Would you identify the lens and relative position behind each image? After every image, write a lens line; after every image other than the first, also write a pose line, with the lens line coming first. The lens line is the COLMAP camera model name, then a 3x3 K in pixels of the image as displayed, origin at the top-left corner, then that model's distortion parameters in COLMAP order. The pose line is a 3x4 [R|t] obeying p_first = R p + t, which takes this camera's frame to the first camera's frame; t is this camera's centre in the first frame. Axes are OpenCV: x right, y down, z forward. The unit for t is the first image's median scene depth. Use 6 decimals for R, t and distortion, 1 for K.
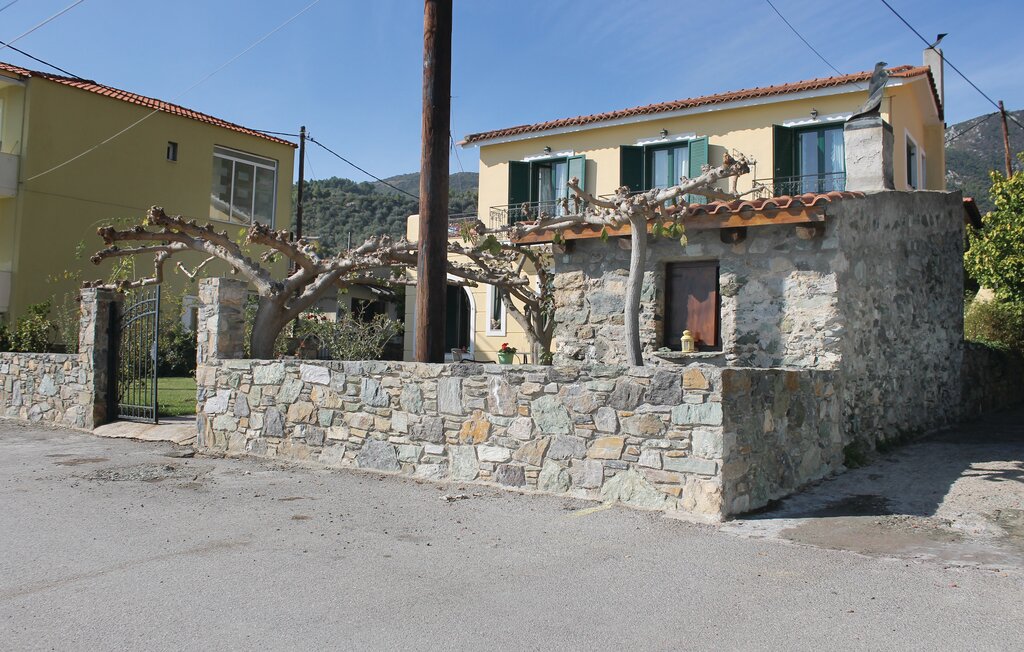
lens RADIAL K [[896.0, 0, 522.6], [0, 896.0, 319.3], [0, 0, 1]] dist [-0.139573, 0.115529]
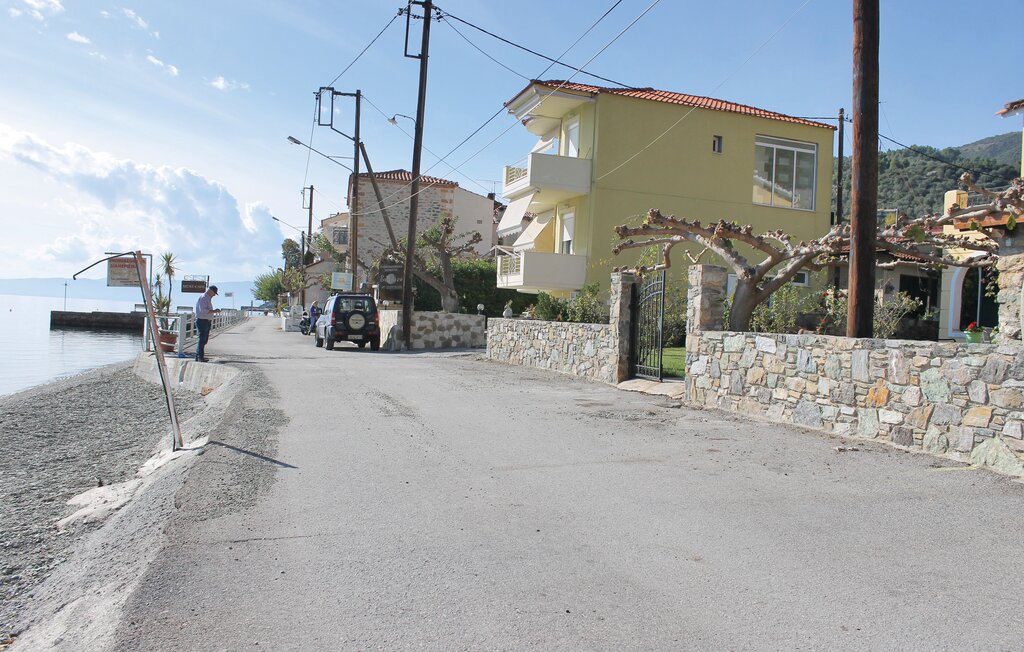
lens RADIAL K [[896.0, 0, 508.9], [0, 896.0, 330.8], [0, 0, 1]] dist [-0.139573, 0.115529]
pose [[0.795766, 0.025532, -0.605066, 0.188584], [-0.000551, 0.999141, 0.041437, -0.005890], [0.605604, -0.032641, 0.795097, -0.147387]]
